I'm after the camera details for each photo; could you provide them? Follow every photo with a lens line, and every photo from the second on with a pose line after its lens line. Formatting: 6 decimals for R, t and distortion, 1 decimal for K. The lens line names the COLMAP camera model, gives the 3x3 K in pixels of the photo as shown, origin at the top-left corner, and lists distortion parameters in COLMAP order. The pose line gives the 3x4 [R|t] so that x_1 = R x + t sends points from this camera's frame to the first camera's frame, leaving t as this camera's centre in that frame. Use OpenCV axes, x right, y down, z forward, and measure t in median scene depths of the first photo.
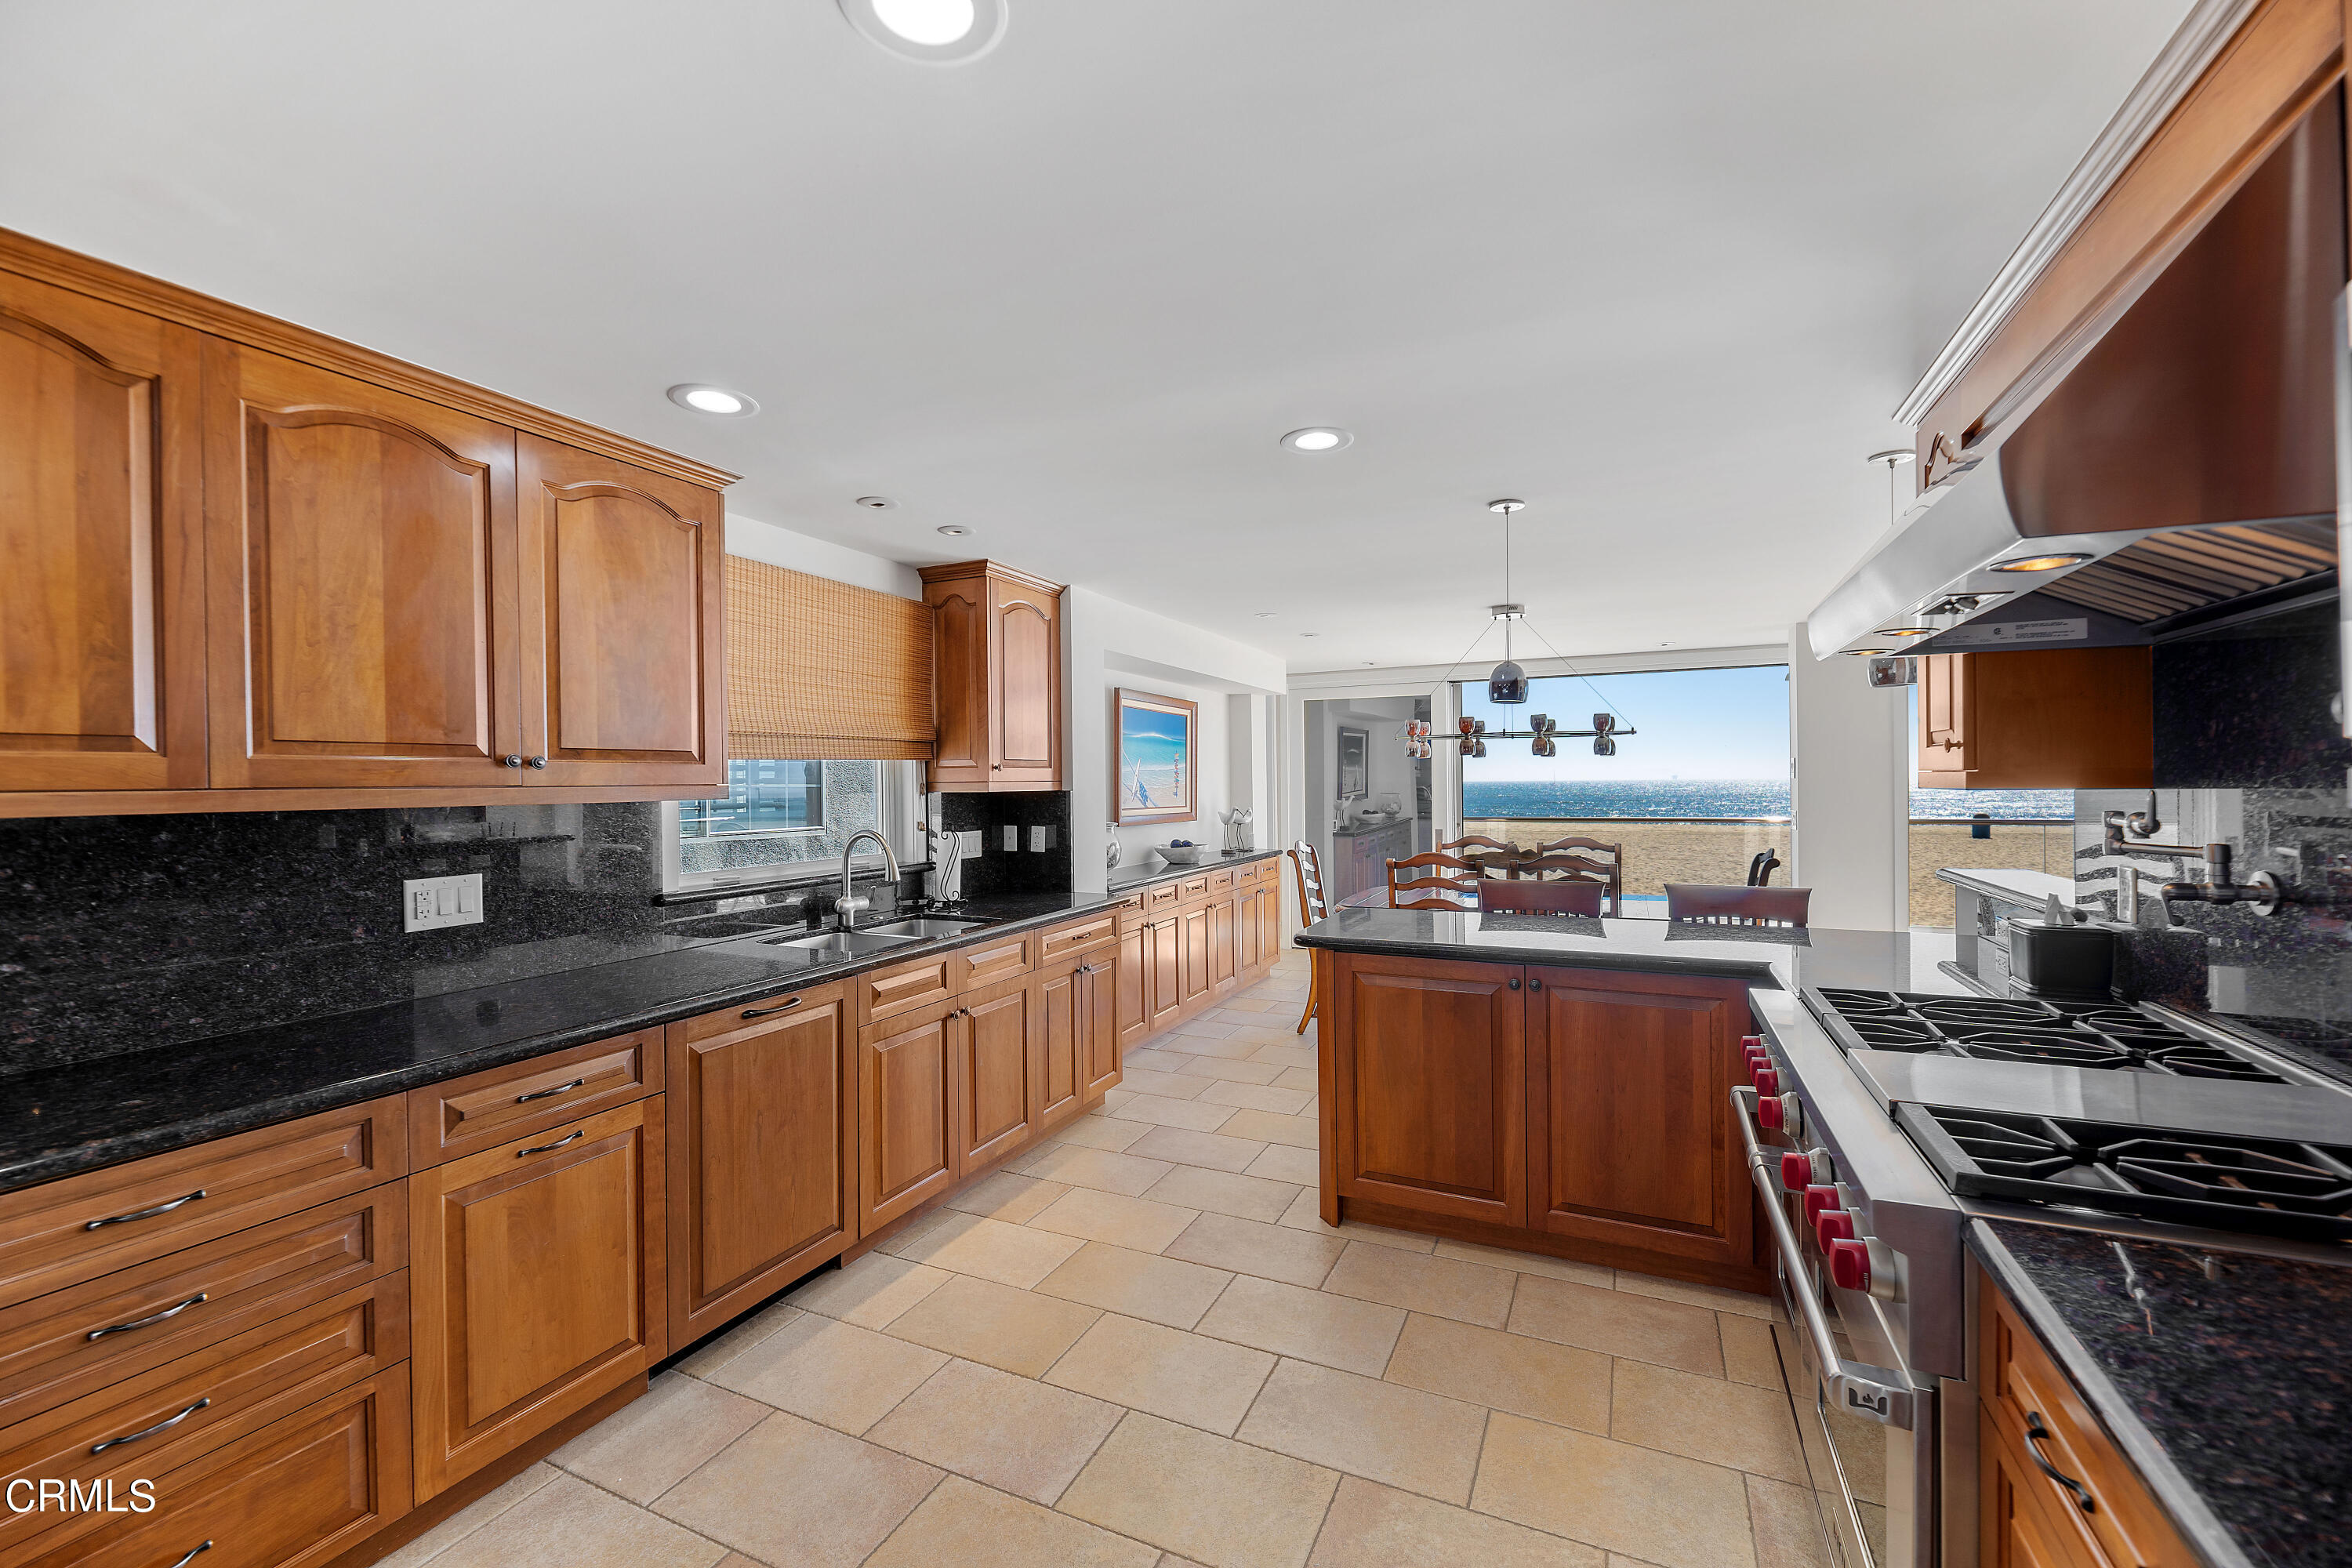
lens RADIAL K [[973.1, 0, 1170.6], [0, 973.1, 778.1], [0, 0, 1]] dist [0.003341, -0.003210]
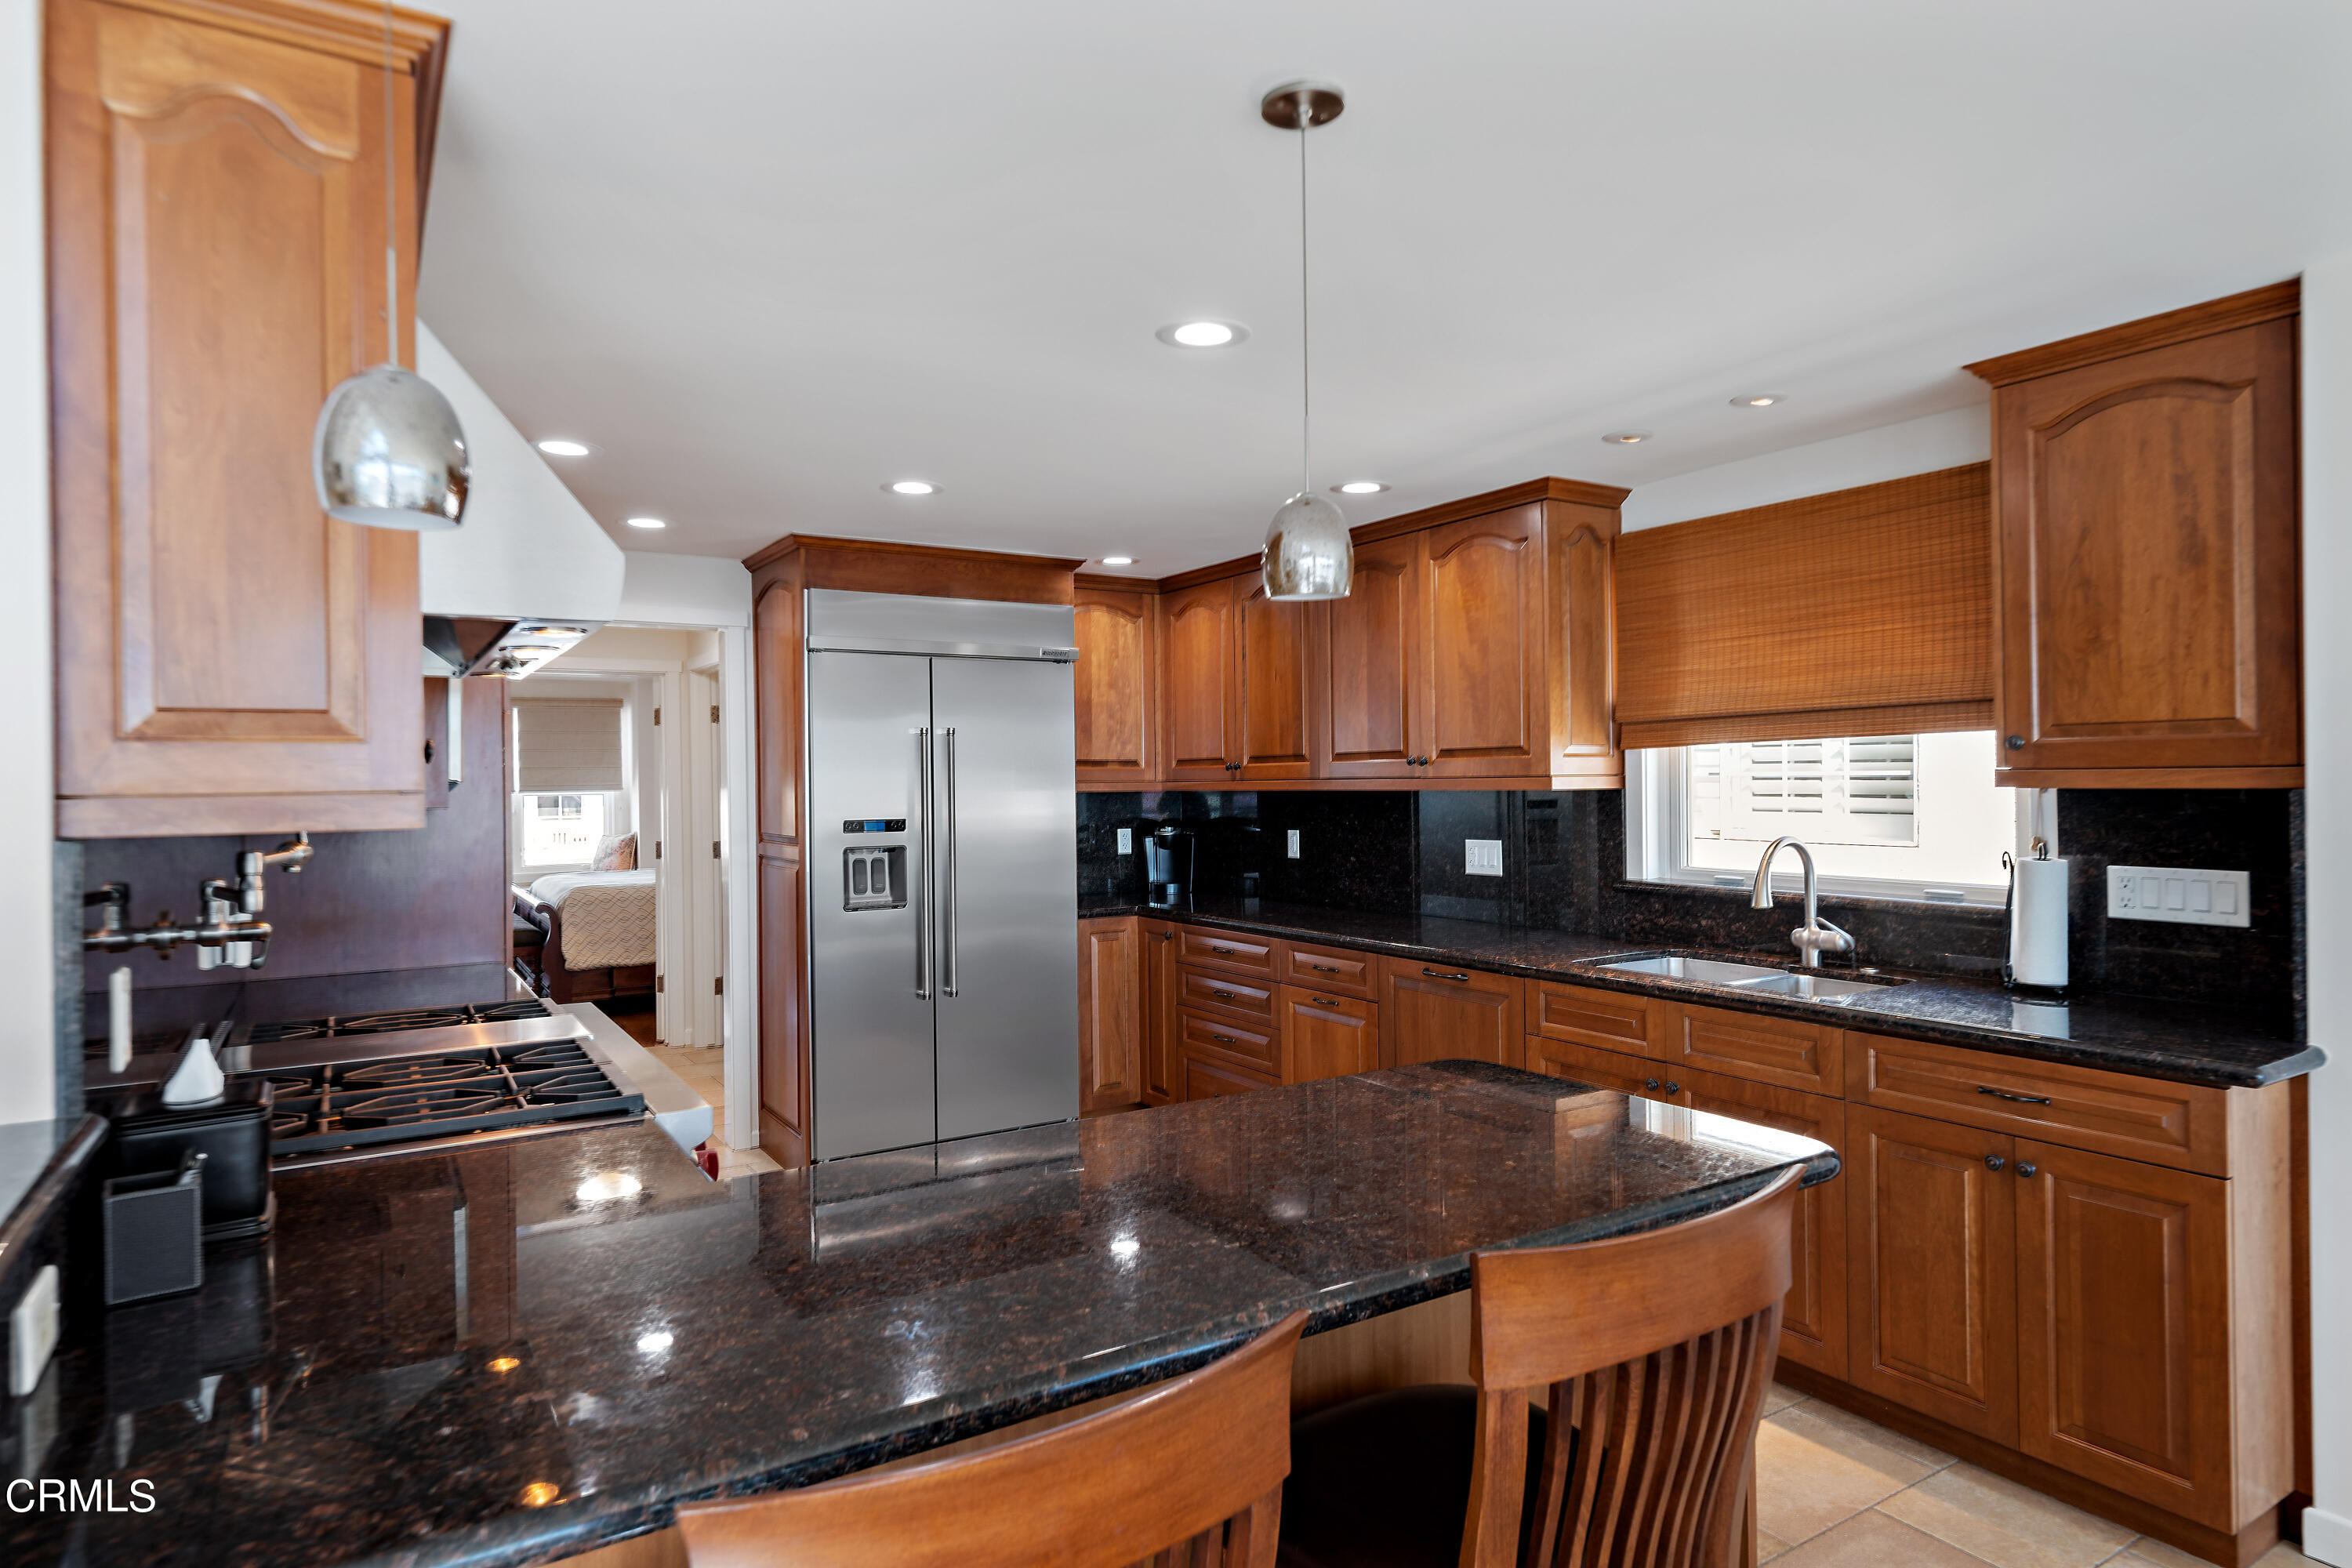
lens RADIAL K [[1303.3, 0, 1177.1], [0, 1303.3, 788.0], [0, 0, 1]] dist [-0.001908, -0.000495]
pose [[-0.535075, 0.016445, -0.844645, 0.917770], [0.013495, 0.999849, 0.010918, -0.000629], [0.844697, -0.005556, -0.535216, 1.360828]]
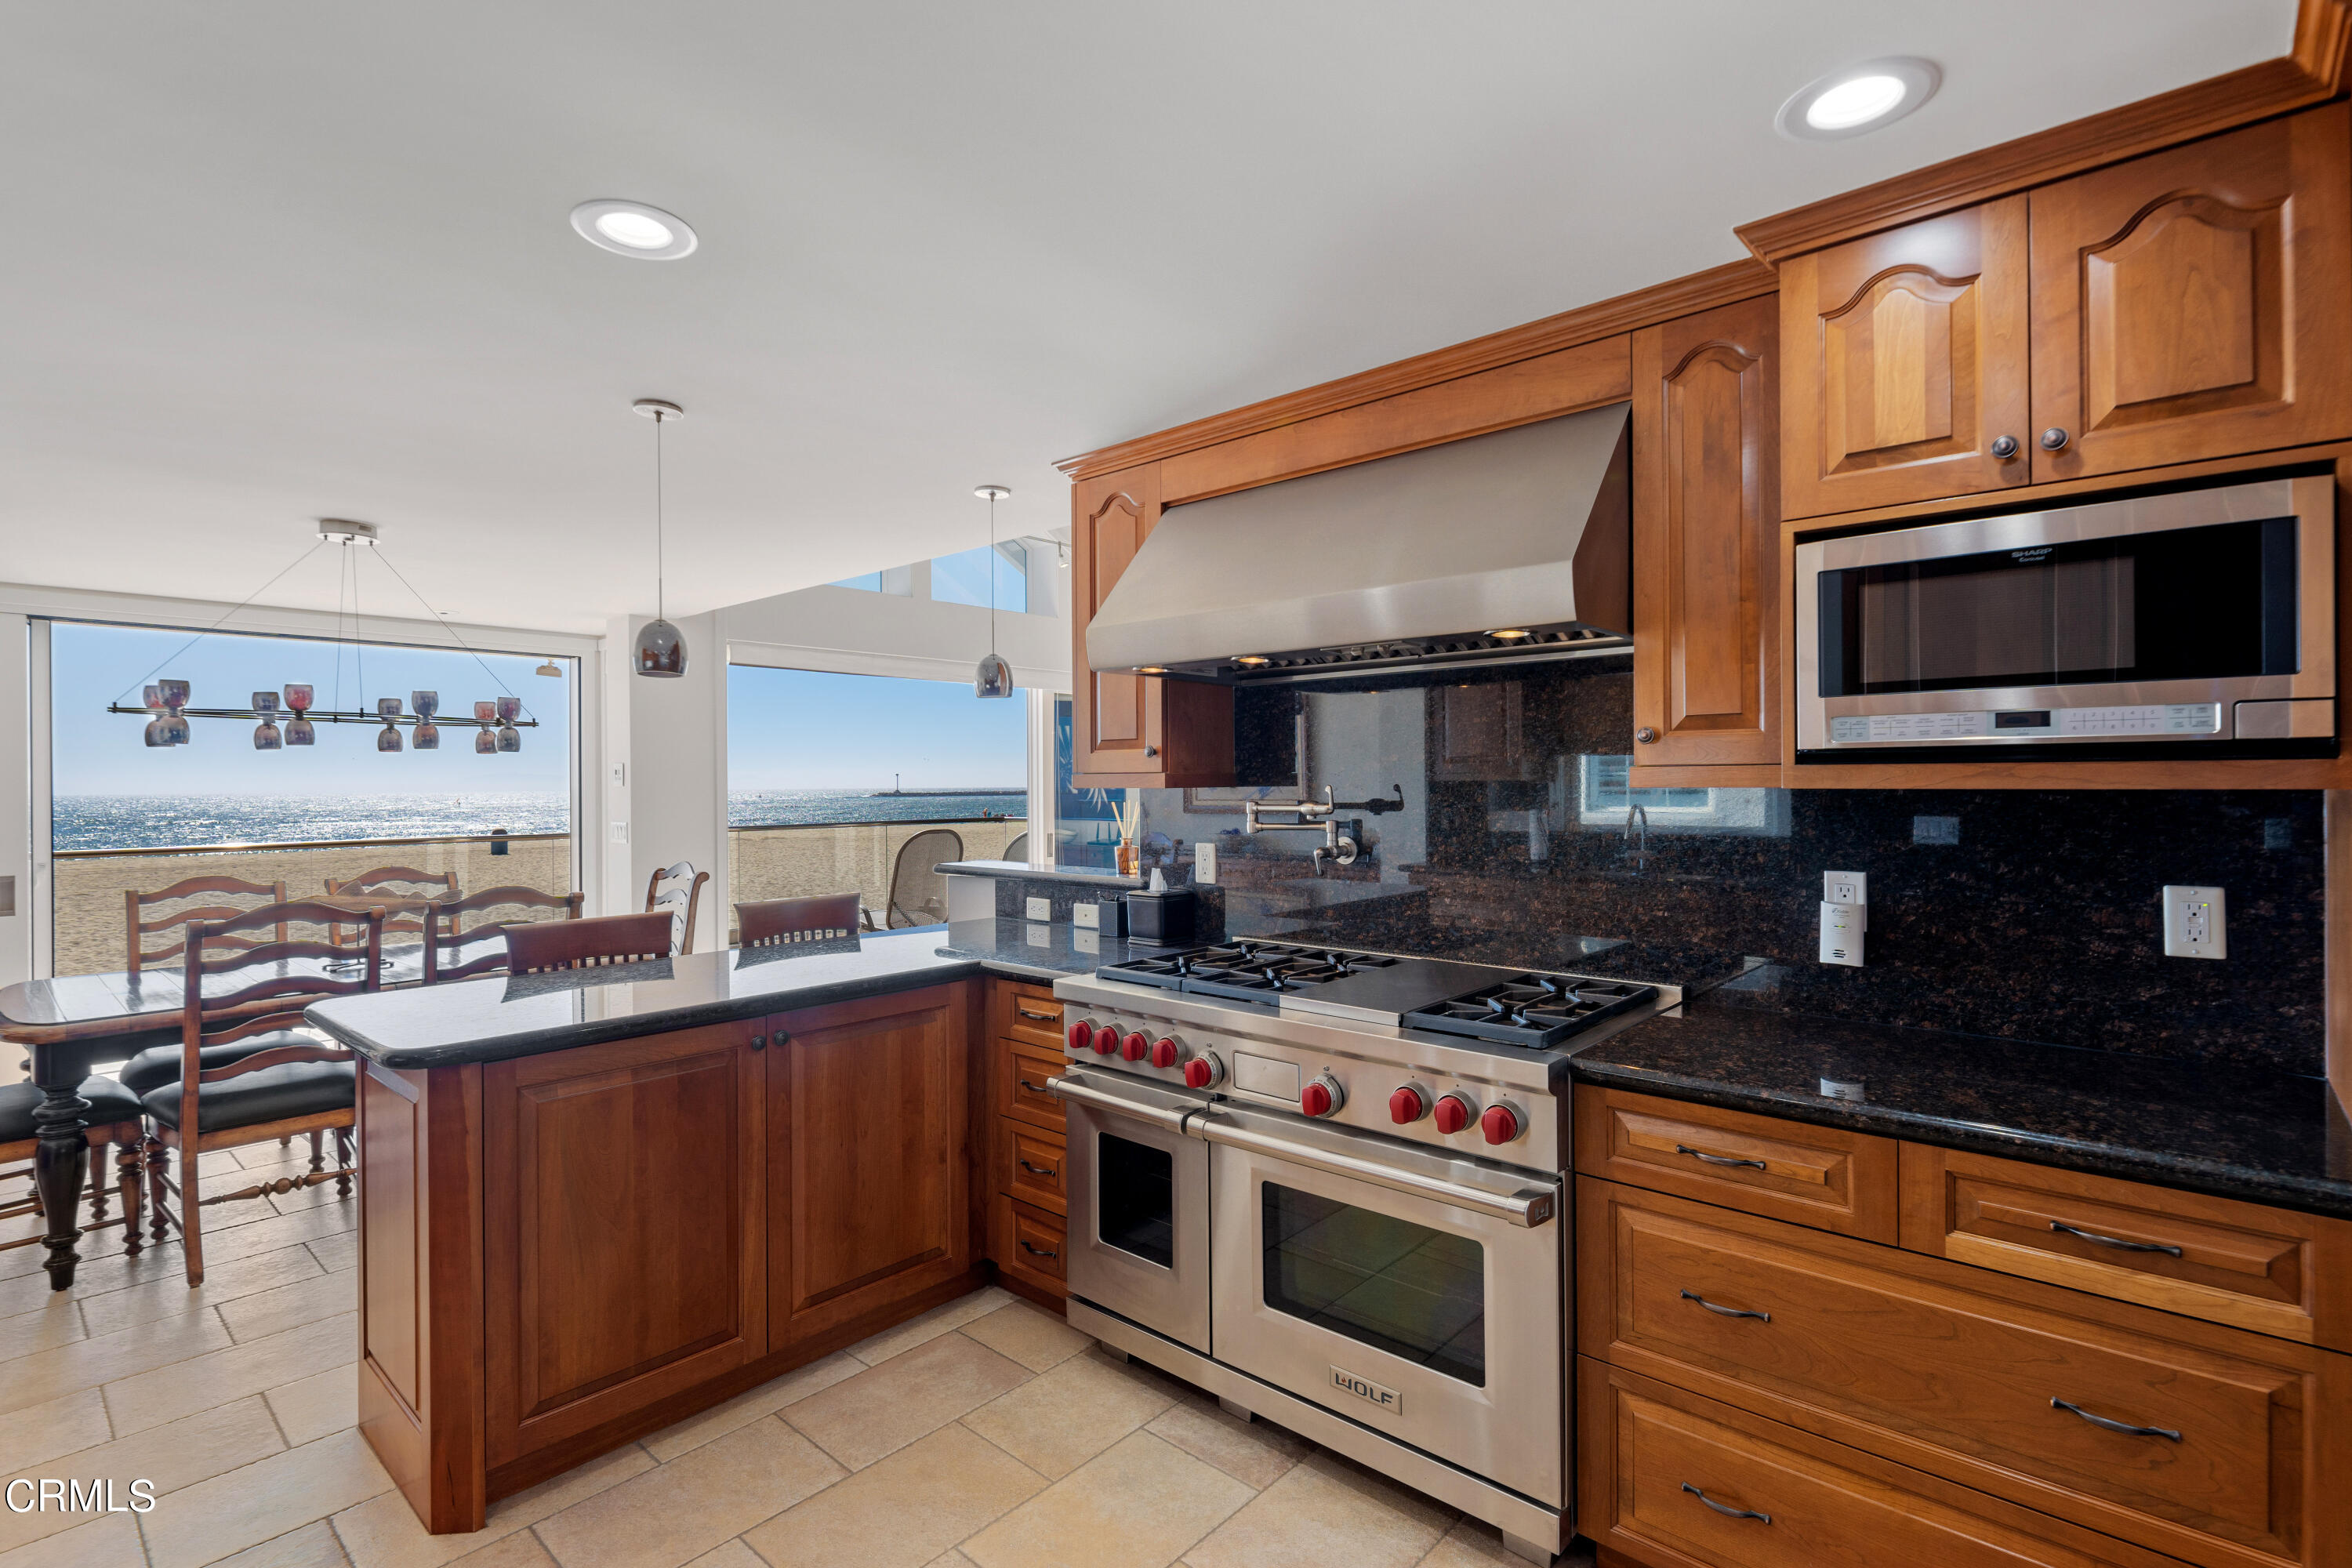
lens RADIAL K [[1122.5, 0, 1177.8], [0, 1122.5, 784.6], [0, 0, 1]] dist [0.022349, -0.000012]
pose [[0.282003, 0.006322, 0.959393, -0.402427], [0.001486, 0.999974, -0.007026, 0.013001], [-0.959412, 0.003407, 0.281987, 0.415738]]
